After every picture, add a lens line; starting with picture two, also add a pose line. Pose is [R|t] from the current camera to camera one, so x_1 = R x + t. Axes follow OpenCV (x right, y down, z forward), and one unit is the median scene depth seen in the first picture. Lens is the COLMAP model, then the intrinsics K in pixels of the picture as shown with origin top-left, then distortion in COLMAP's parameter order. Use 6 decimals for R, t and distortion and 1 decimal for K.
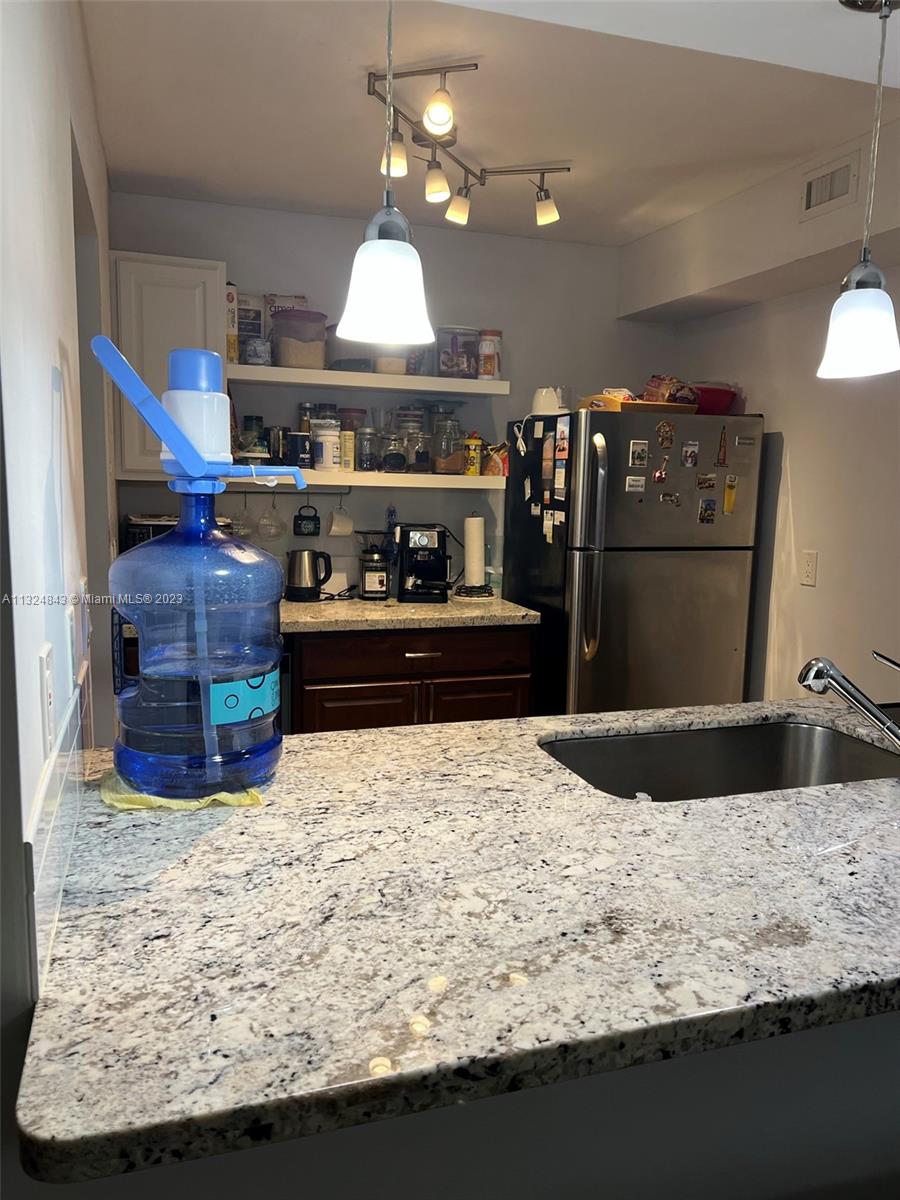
lens RADIAL K [[902.9, 0, 426.4], [0, 902.9, 636.0], [0, 0, 1]] dist [0.024708, -0.053285]
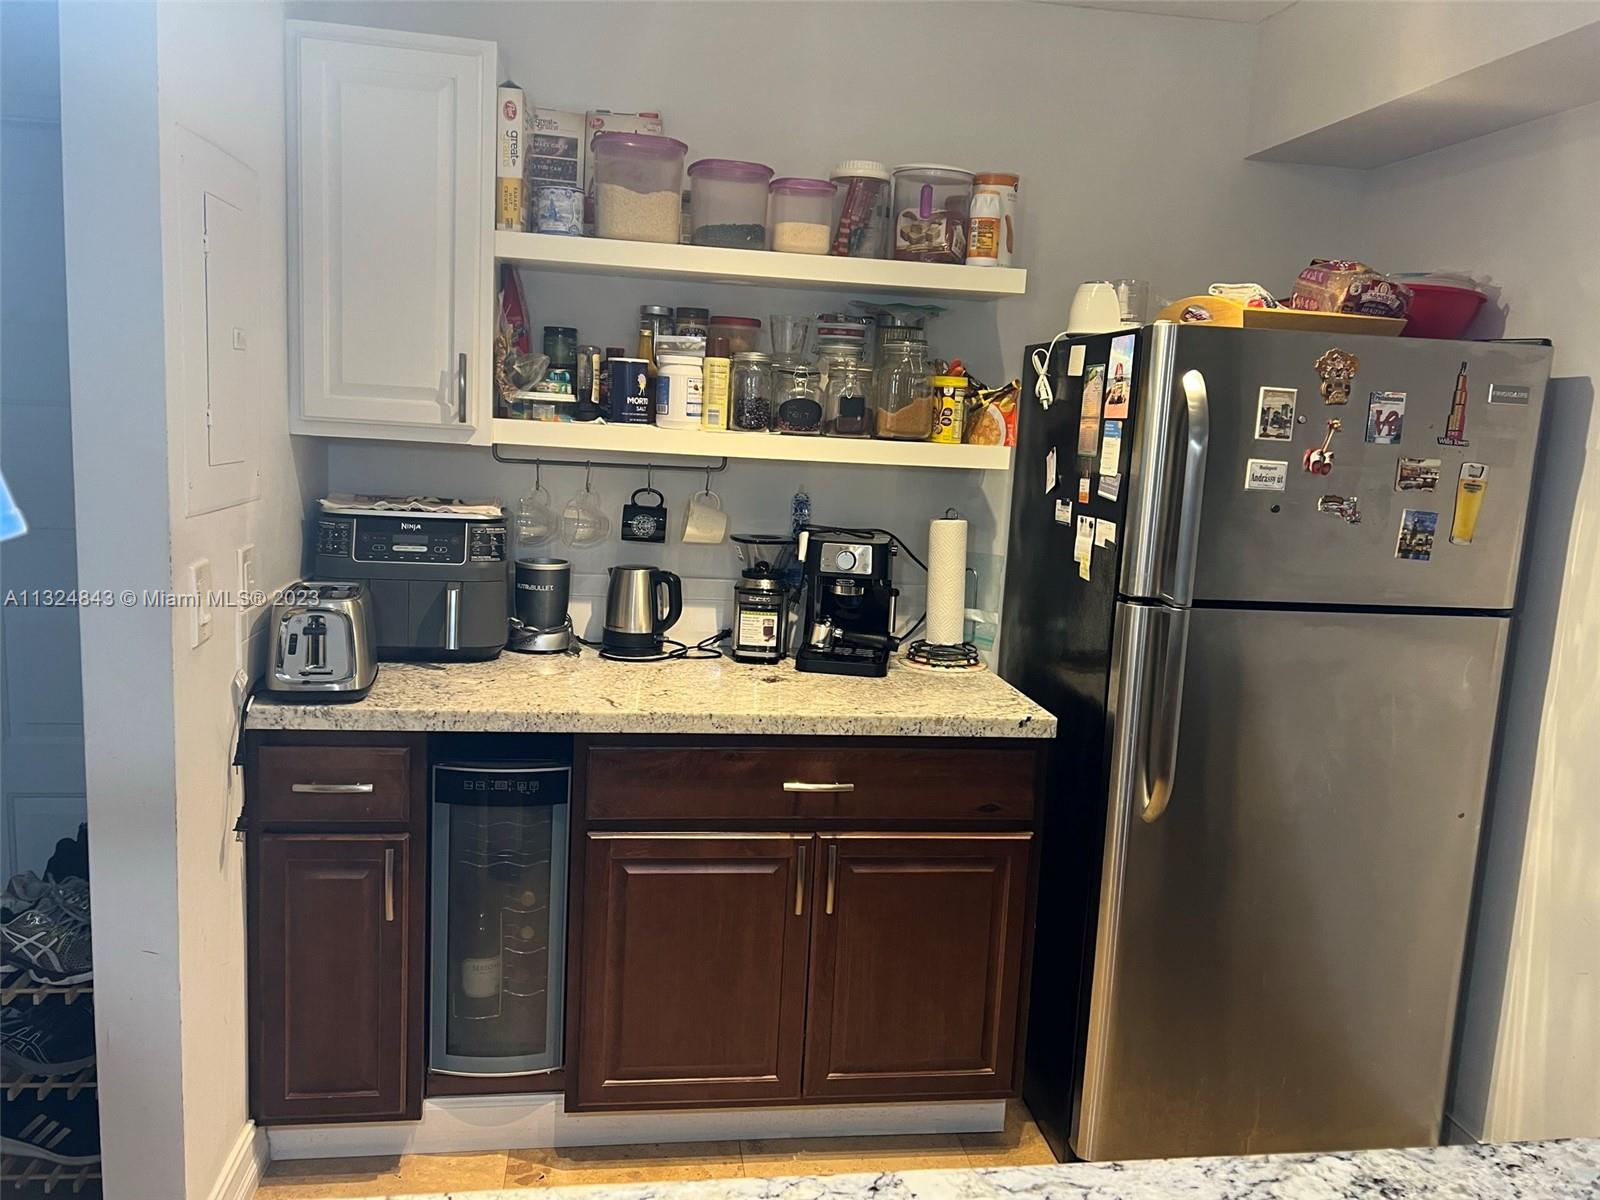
lens RADIAL K [[1203.8, 0, 751.9], [0, 1203.8, 623.8], [0, 0, 1]] dist [0.024708, -0.053285]
pose [[0.985059, 0.055737, -0.162949, 0.061042], [-0.056766, 0.998386, -0.001664, -0.064150], [0.162593, 0.010889, 0.986633, 0.280223]]
